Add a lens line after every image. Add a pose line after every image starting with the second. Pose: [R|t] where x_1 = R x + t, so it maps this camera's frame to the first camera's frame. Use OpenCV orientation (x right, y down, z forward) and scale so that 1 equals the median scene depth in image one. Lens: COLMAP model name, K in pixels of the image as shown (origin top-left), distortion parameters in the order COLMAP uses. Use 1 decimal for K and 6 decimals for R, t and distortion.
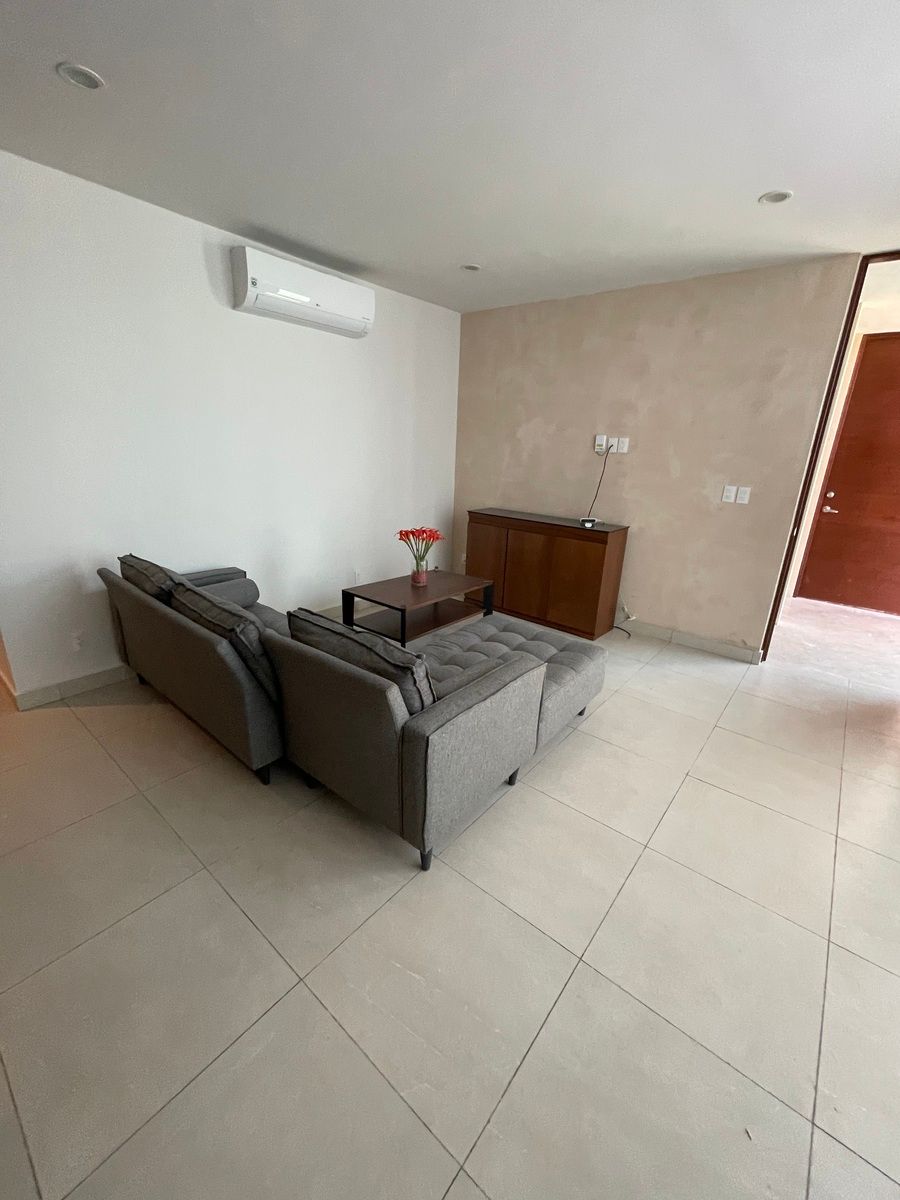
lens RADIAL K [[482.4, 0, 454.0], [0, 482.4, 598.0], [0, 0, 1]] dist [-0.003584, 0.000392]
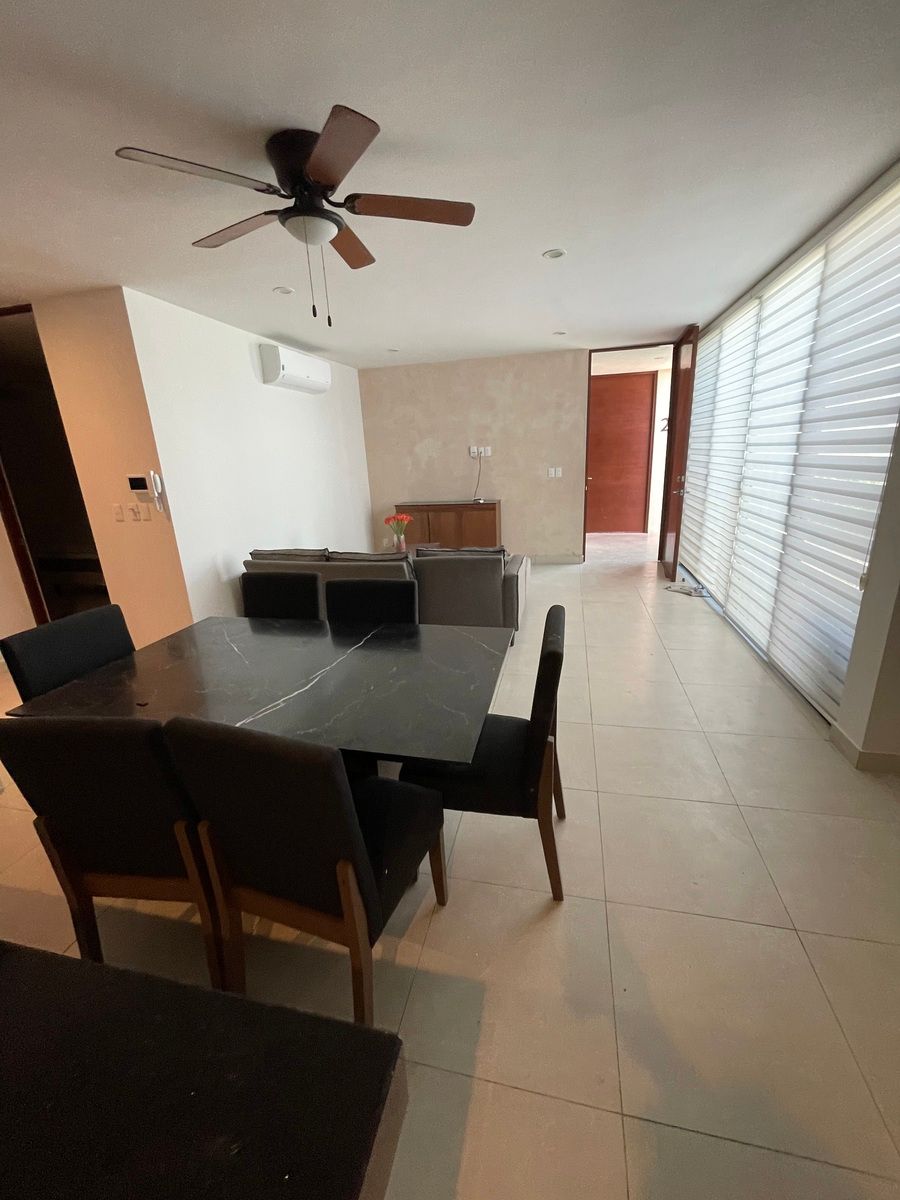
lens RADIAL K [[482.4, 0, 454.0], [0, 482.4, 598.0], [0, 0, 1]] dist [-0.003584, 0.000392]
pose [[0.890071, -0.209900, 0.404618, -0.547268], [0.219448, 0.975347, 0.023235, 0.111891], [-0.399520, 0.068111, 0.914191, -0.440665]]
